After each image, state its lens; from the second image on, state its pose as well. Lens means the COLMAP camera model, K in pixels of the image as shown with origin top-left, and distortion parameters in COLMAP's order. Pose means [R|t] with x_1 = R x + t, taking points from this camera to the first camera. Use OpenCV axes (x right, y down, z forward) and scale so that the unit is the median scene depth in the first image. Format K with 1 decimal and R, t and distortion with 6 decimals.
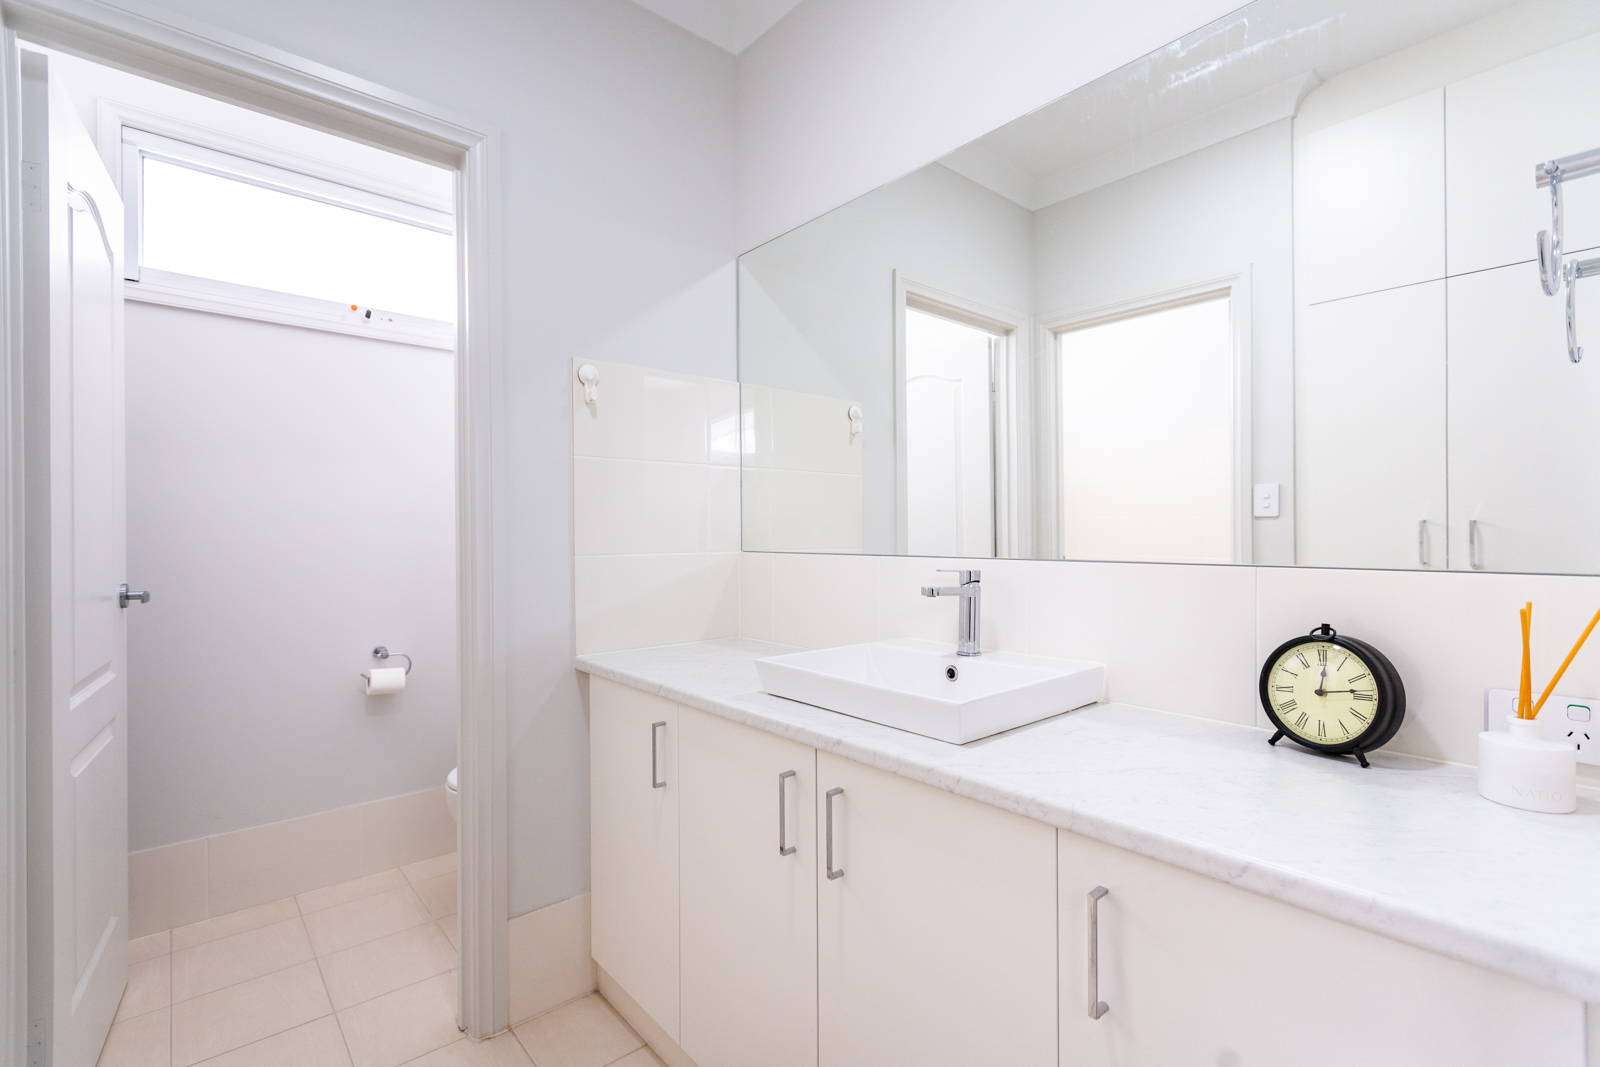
lens RADIAL K [[732.7, 0, 805.7], [0, 732.7, 535.8], [0, 0, 1]] dist [-0.003616, -0.000052]
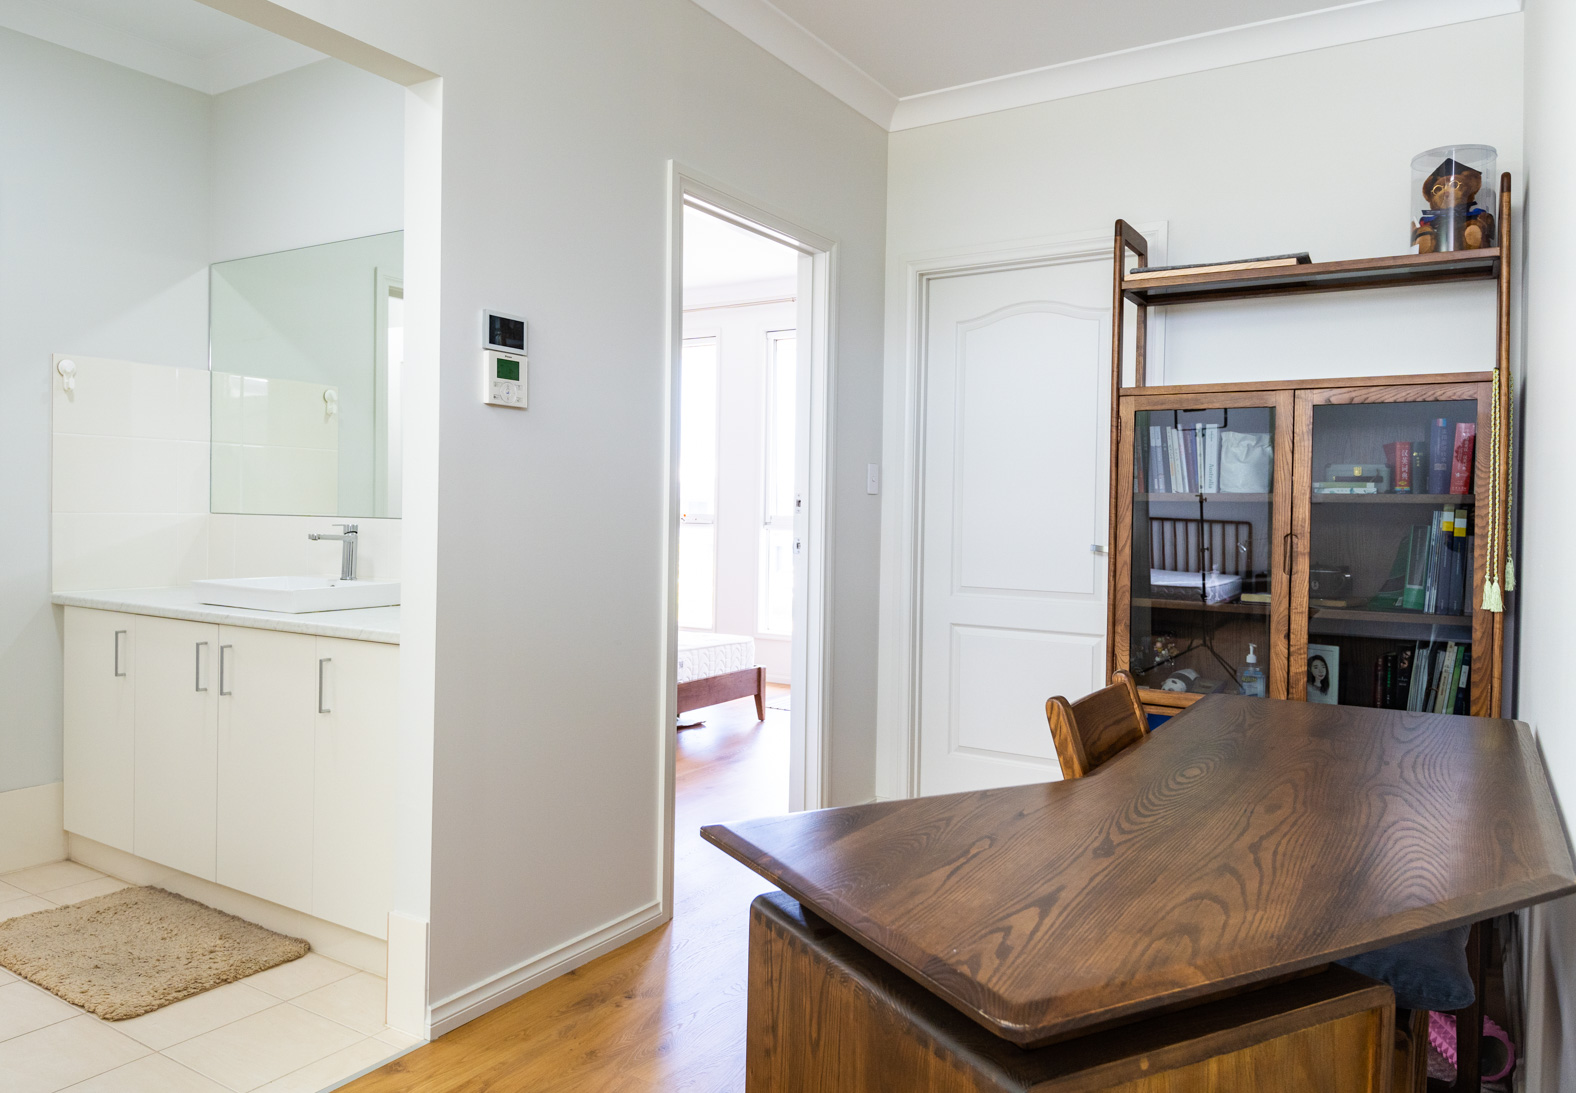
lens RADIAL K [[1112.9, 0, 778.6], [0, 1112.9, 537.7], [0, 0, 1]] dist [-0.012340, -0.006180]
pose [[0.959040, 0.017515, 0.282730, 0.344003], [-0.022269, 0.999659, 0.013609, 0.019080], [-0.282395, -0.019348, 0.959103, -1.172846]]
